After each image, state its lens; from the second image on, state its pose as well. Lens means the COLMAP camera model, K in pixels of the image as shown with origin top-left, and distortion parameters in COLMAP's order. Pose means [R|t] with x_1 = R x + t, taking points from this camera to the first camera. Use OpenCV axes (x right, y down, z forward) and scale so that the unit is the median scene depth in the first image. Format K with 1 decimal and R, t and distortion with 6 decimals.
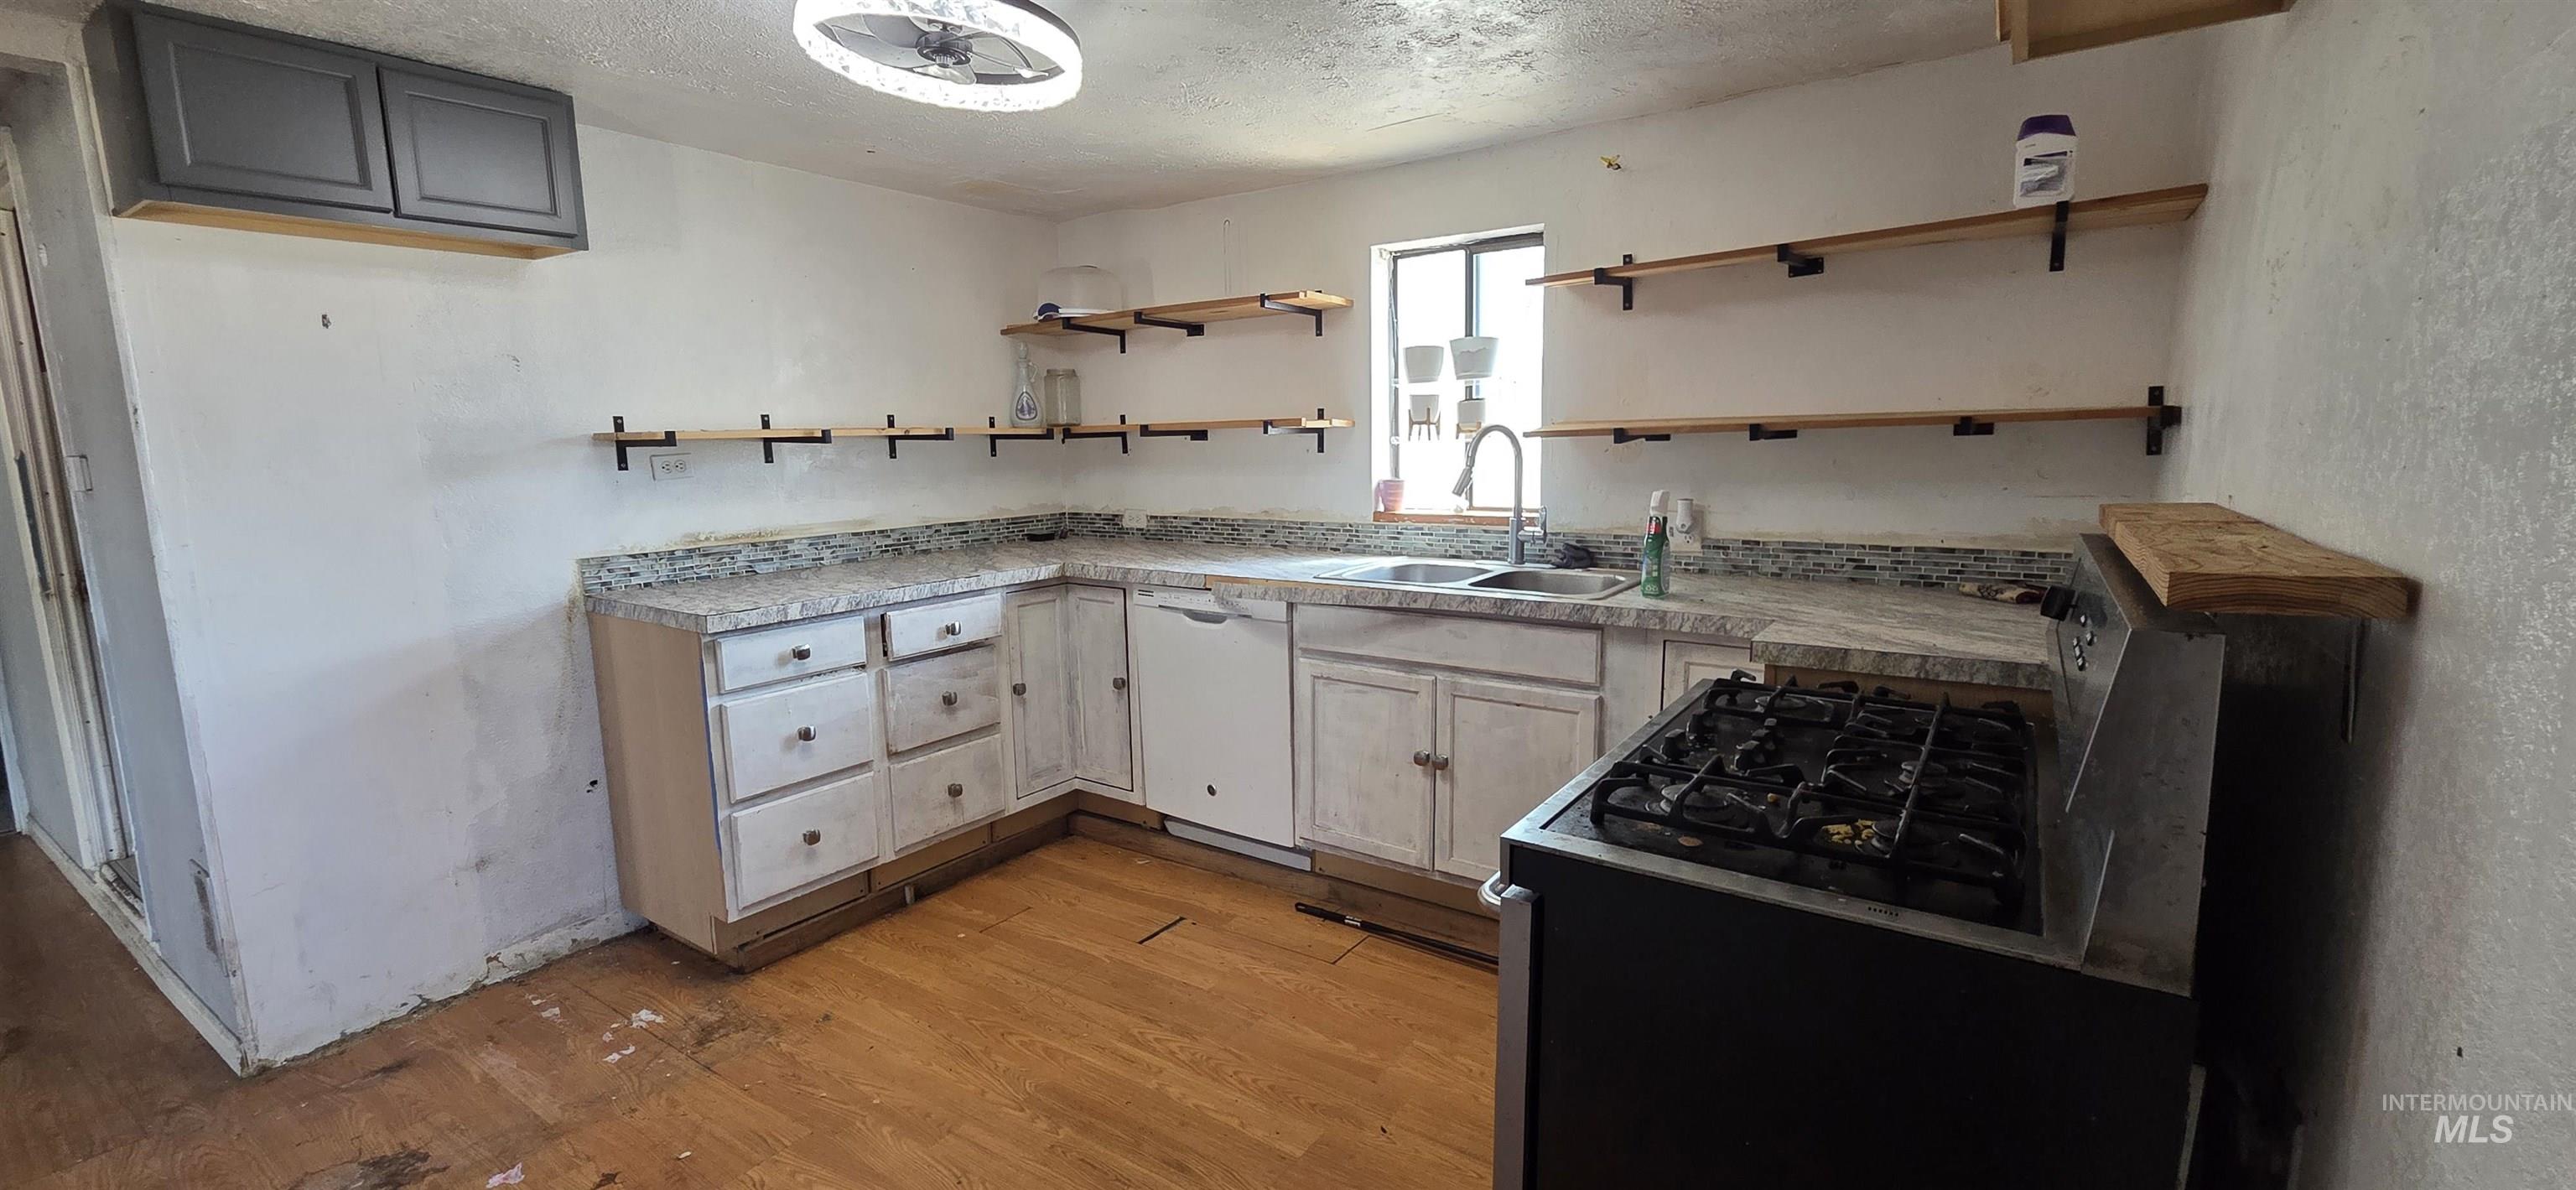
lens RADIAL K [[1060.1, 0, 1263.9], [0, 1060.1, 590.9], [0, 0, 1]] dist [0.002136, -0.001211]
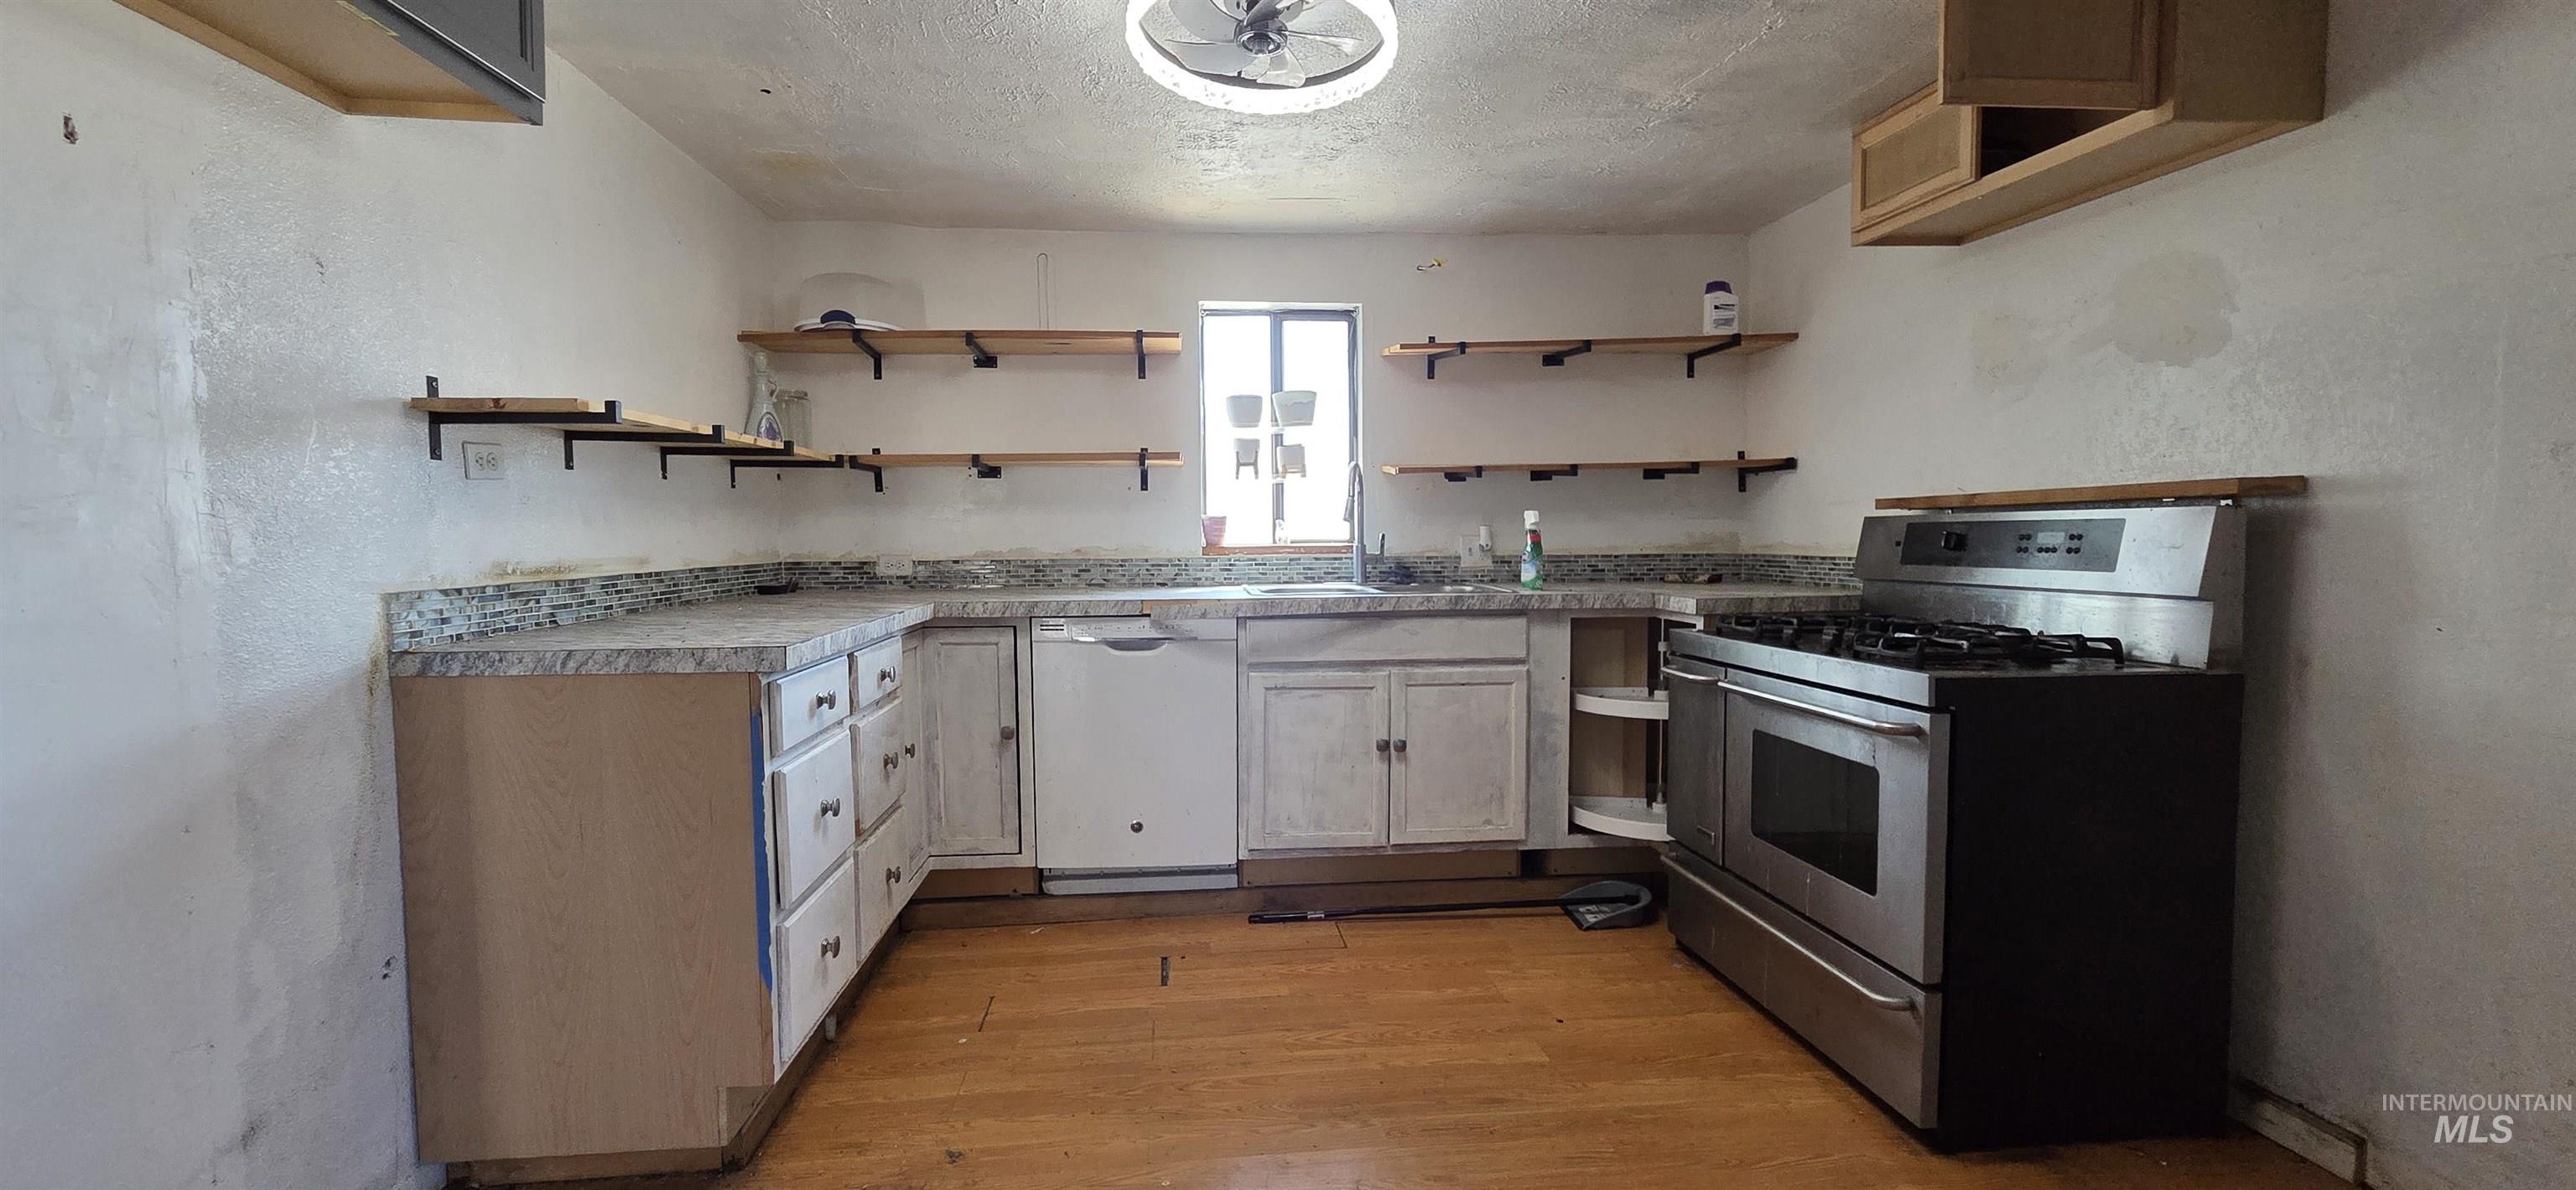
lens RADIAL K [[1060.1, 0, 1267.1], [0, 1060.1, 590.0], [0, 0, 1]] dist [0.002136, -0.001211]
pose [[0.760590, -0.024794, 0.648759, -0.631567], [0.089669, 0.993705, -0.067150, 0.054085], [-0.643011, 0.109247, 0.758025, 0.187222]]
